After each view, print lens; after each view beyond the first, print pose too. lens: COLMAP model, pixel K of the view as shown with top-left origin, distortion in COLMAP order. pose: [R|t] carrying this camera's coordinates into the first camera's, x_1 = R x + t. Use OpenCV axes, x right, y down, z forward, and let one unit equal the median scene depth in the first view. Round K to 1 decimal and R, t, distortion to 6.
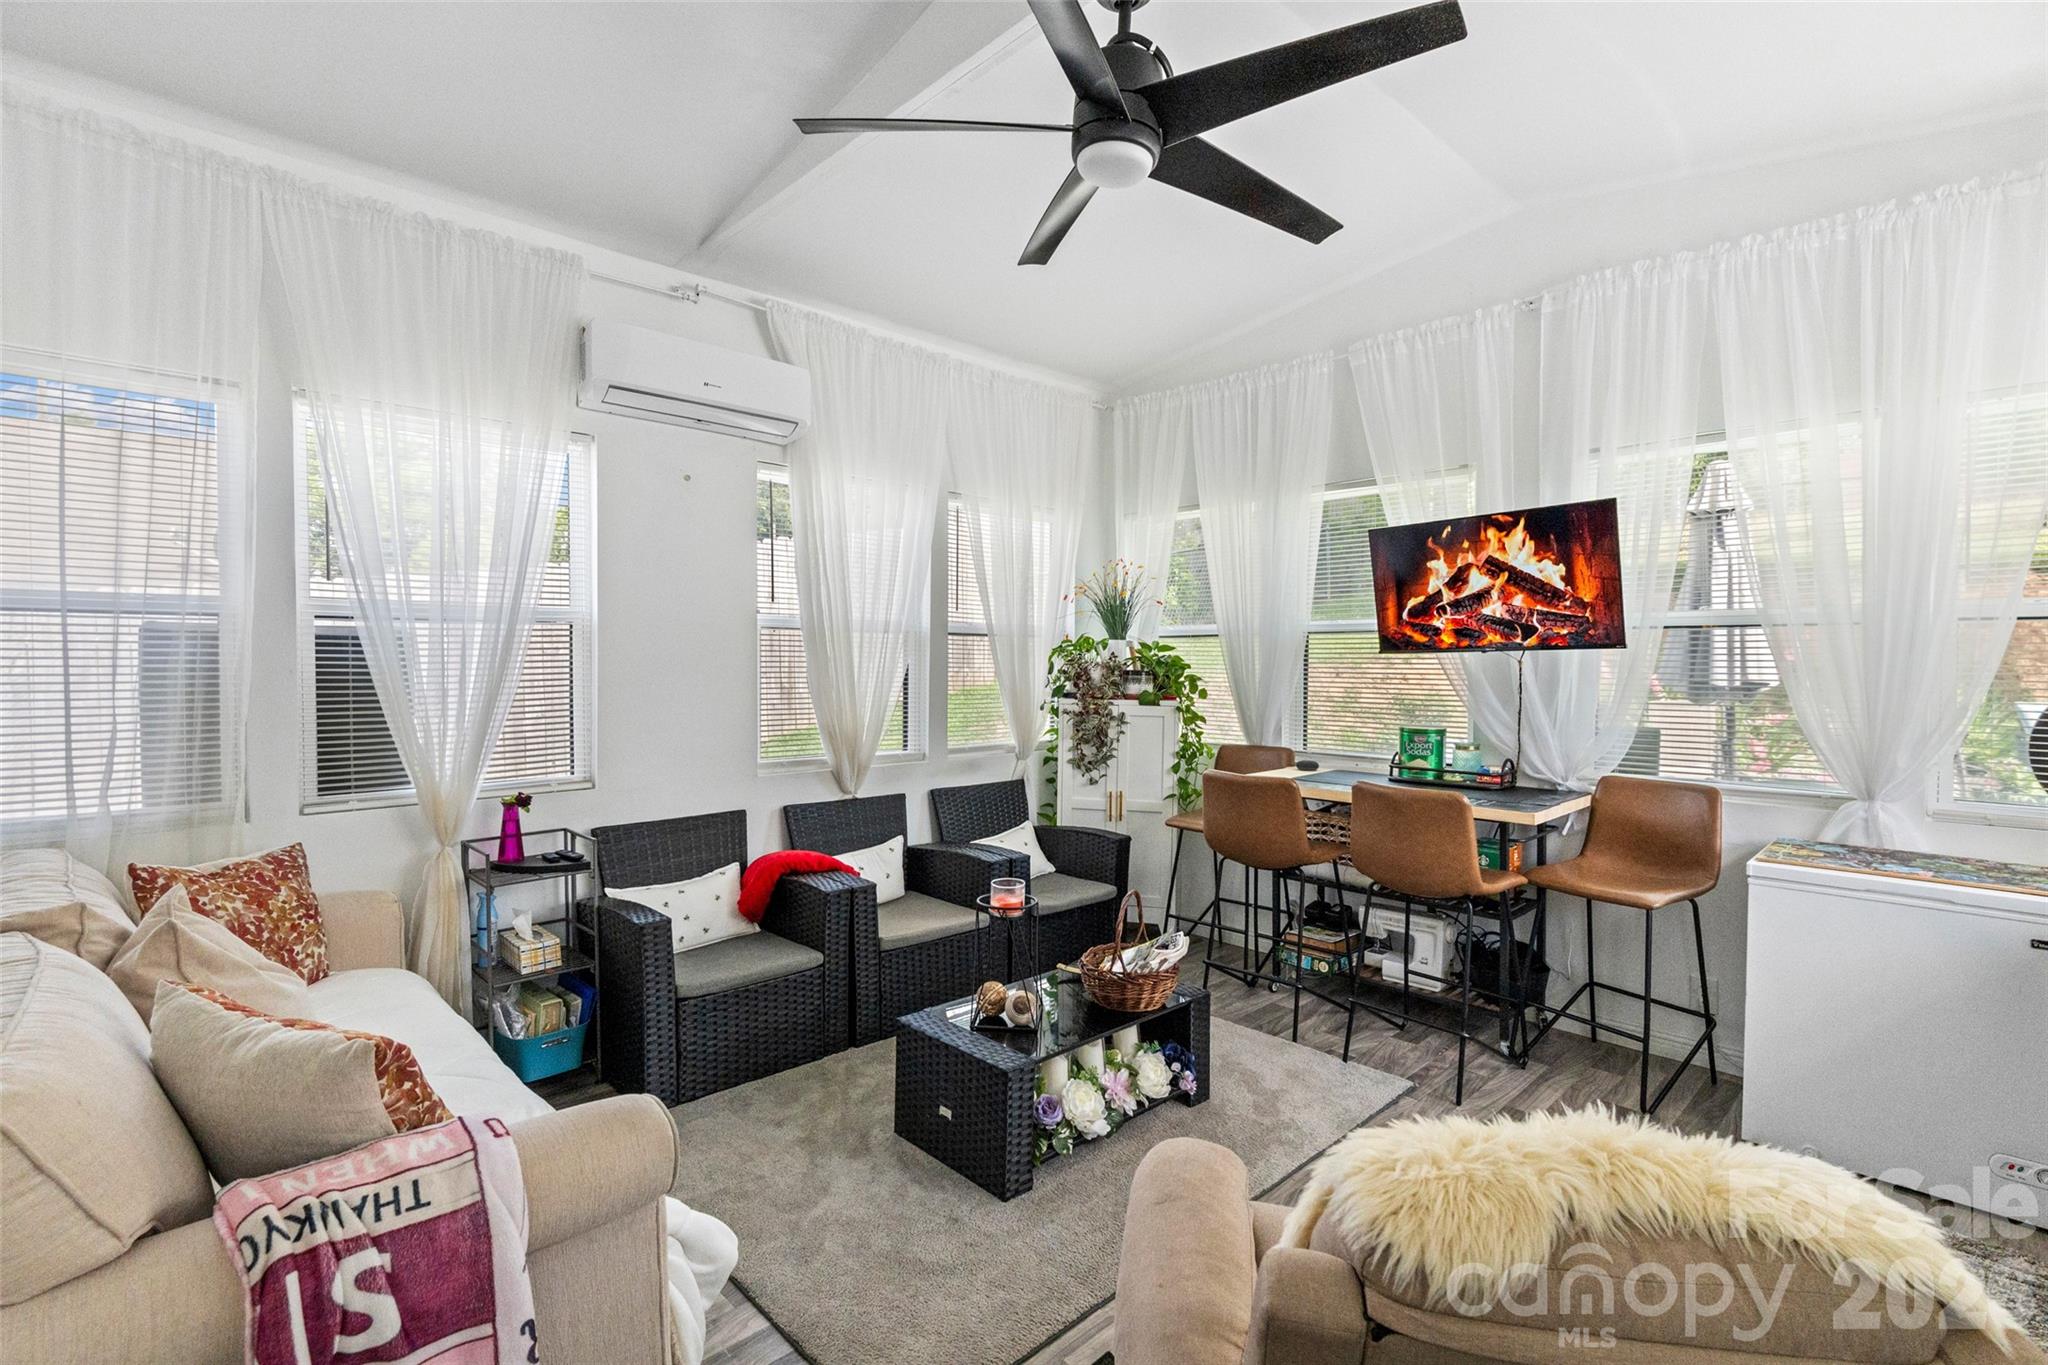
lens RADIAL K [[971.4, 0, 1017.1], [0, 971.4, 694.9], [0, 0, 1]] dist [-0.000742, 0.000227]
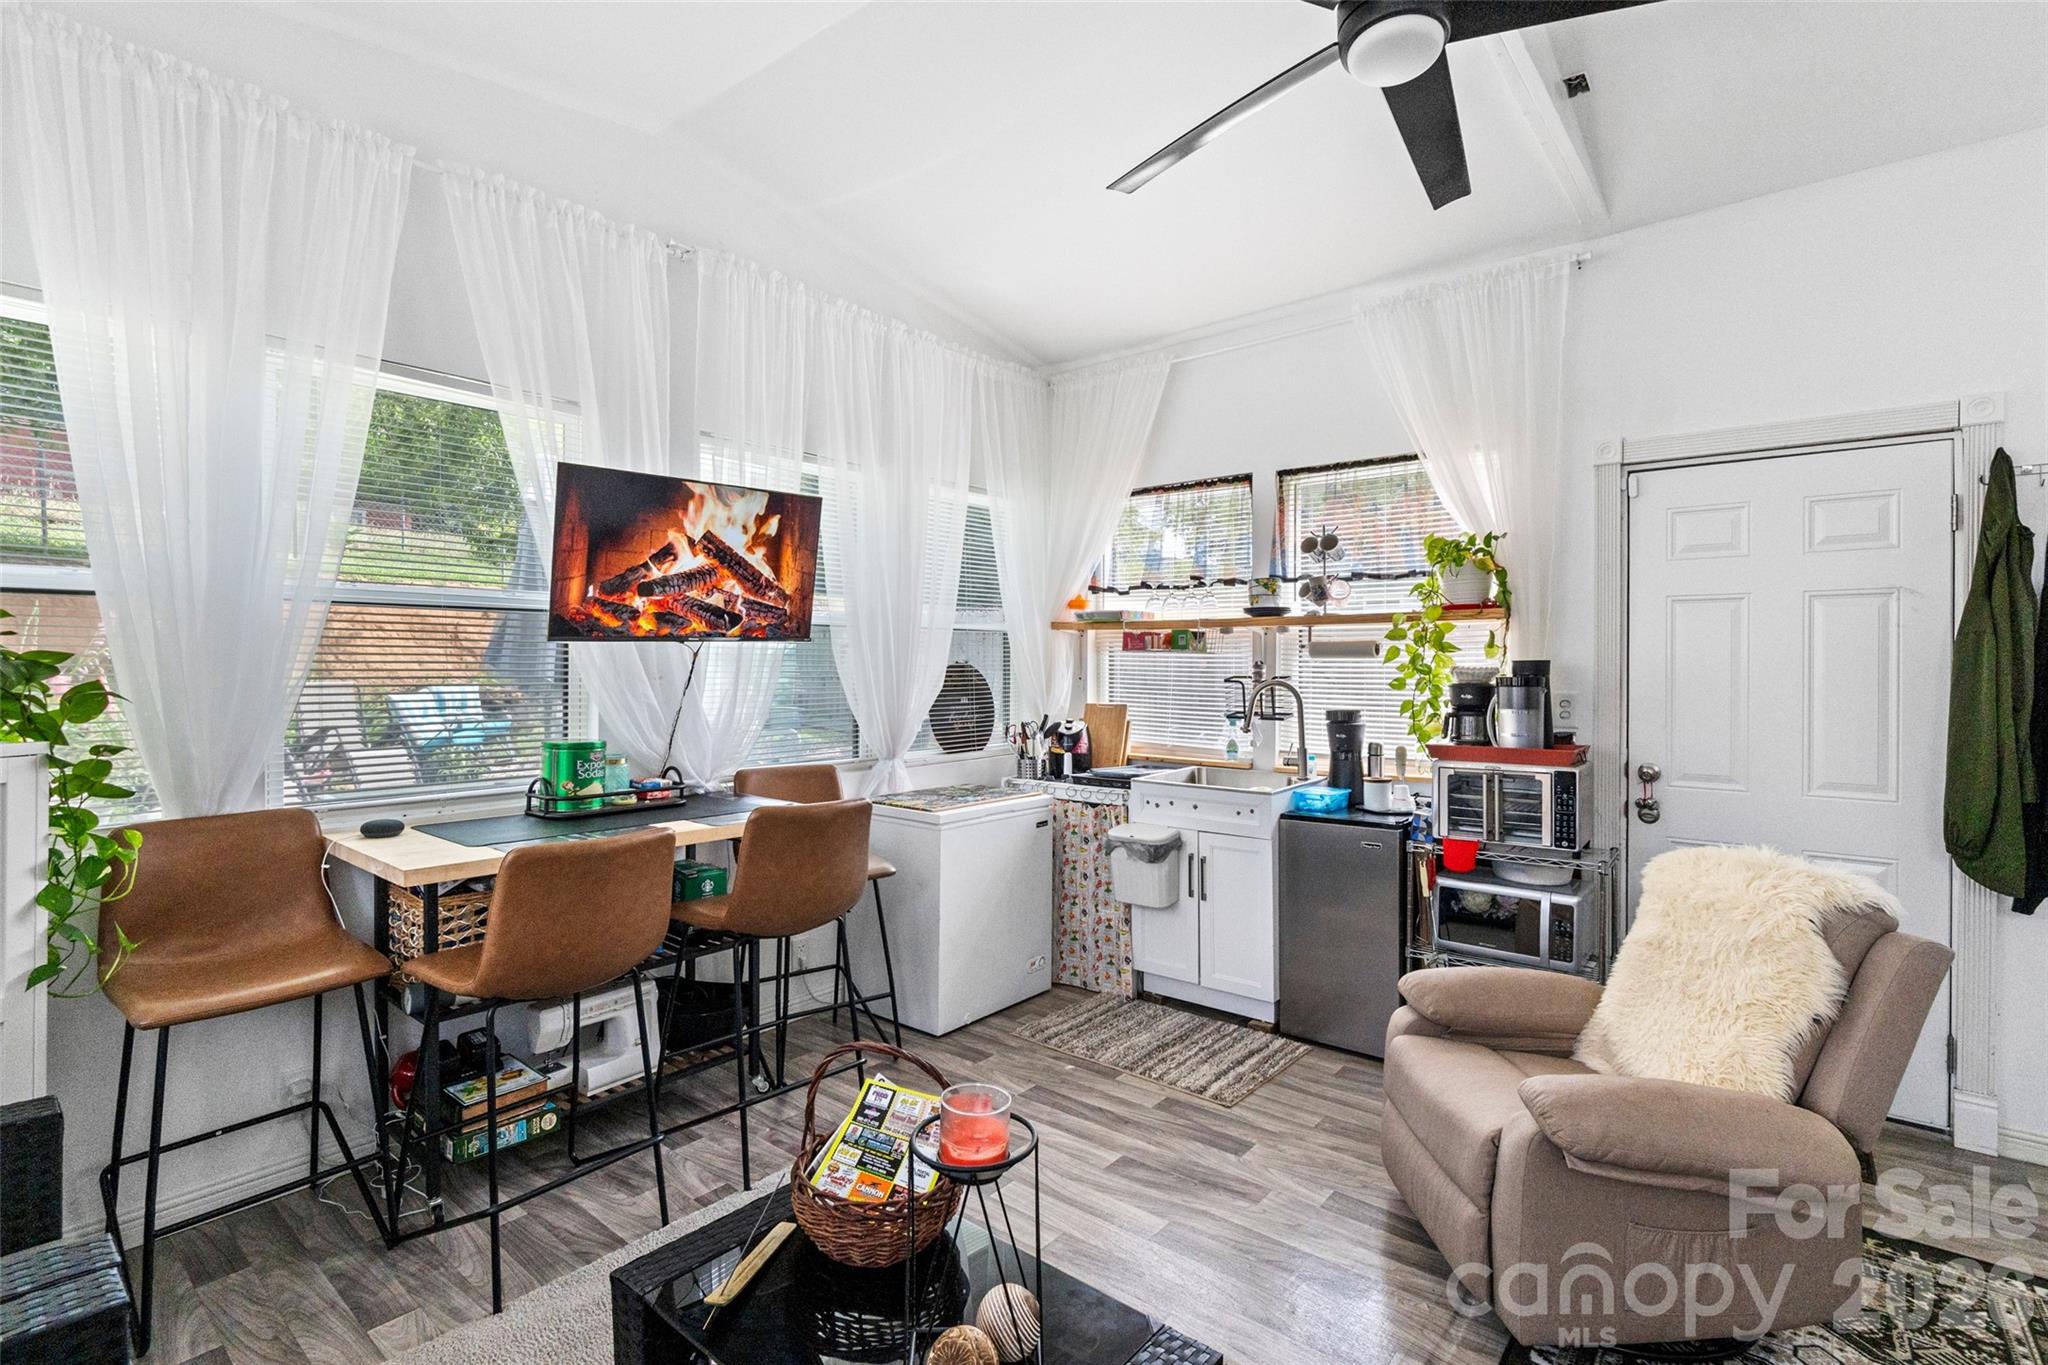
lens RADIAL K [[953.5, 0, 1022.6], [0, 953.5, 670.2], [0, 0, 1]] dist [0.001432, 0.000087]
pose [[-0.127532, -0.007599, 0.991805, -0.366634], [0.033549, 0.999365, 0.011971, -0.018940], [-0.991267, 0.034801, -0.127196, 0.780666]]
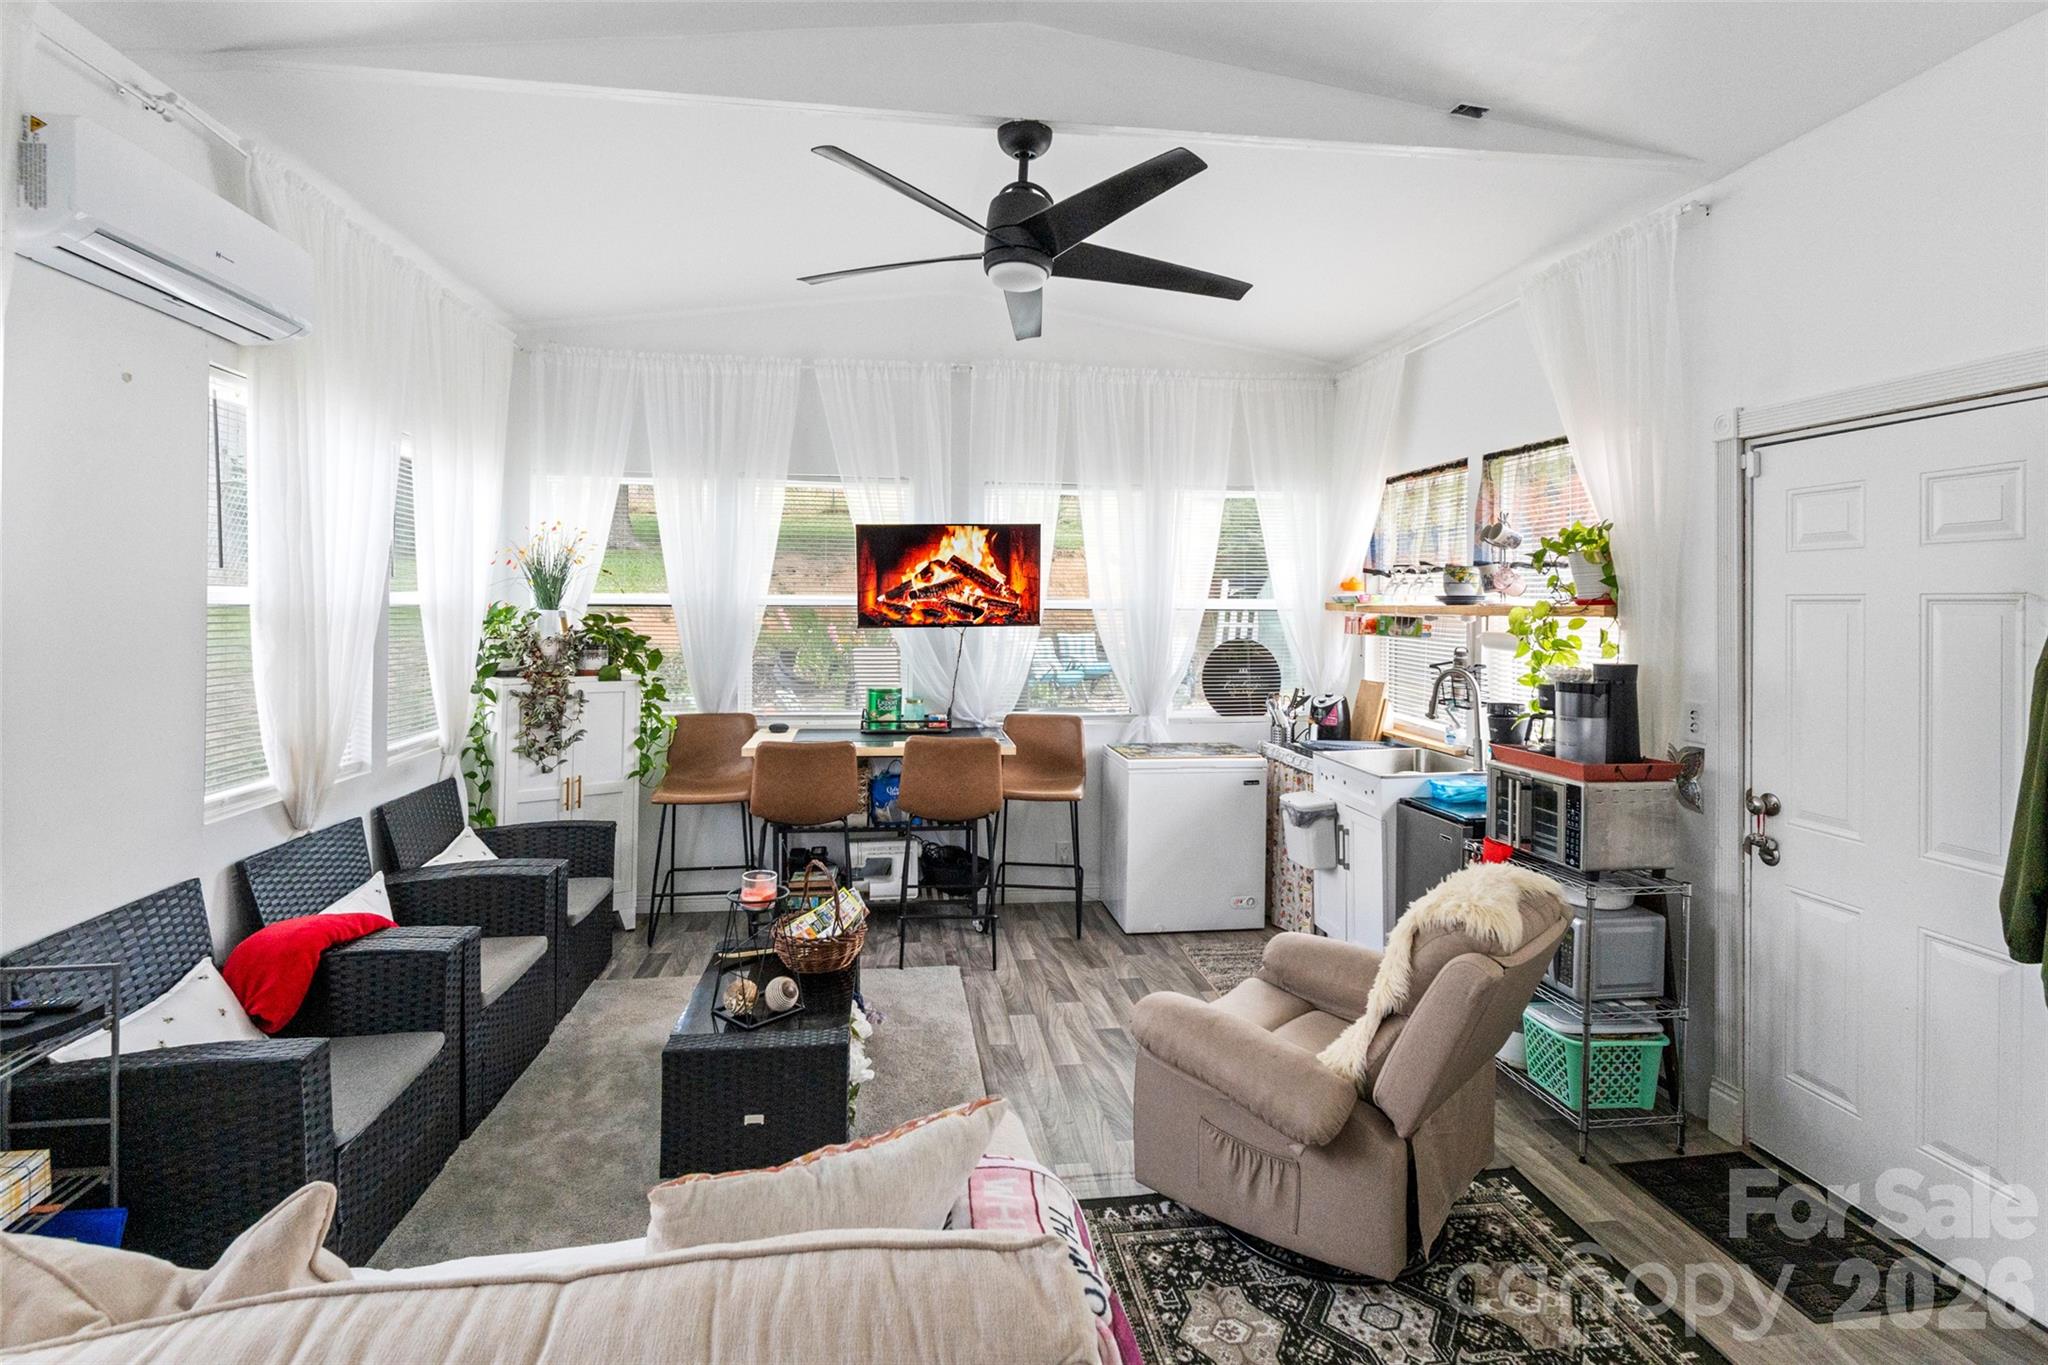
lens RADIAL K [[981.9, 0, 1049.6], [0, 981.9, 612.6], [0, 0, 1]] dist [-0.005096, -0.000088]
pose [[0.568255, -0.005031, 0.822837, -0.504725], [0.021008, 0.999744, -0.008396, -0.048205], [-0.822584, 0.022057, 0.568216, 0.125964]]
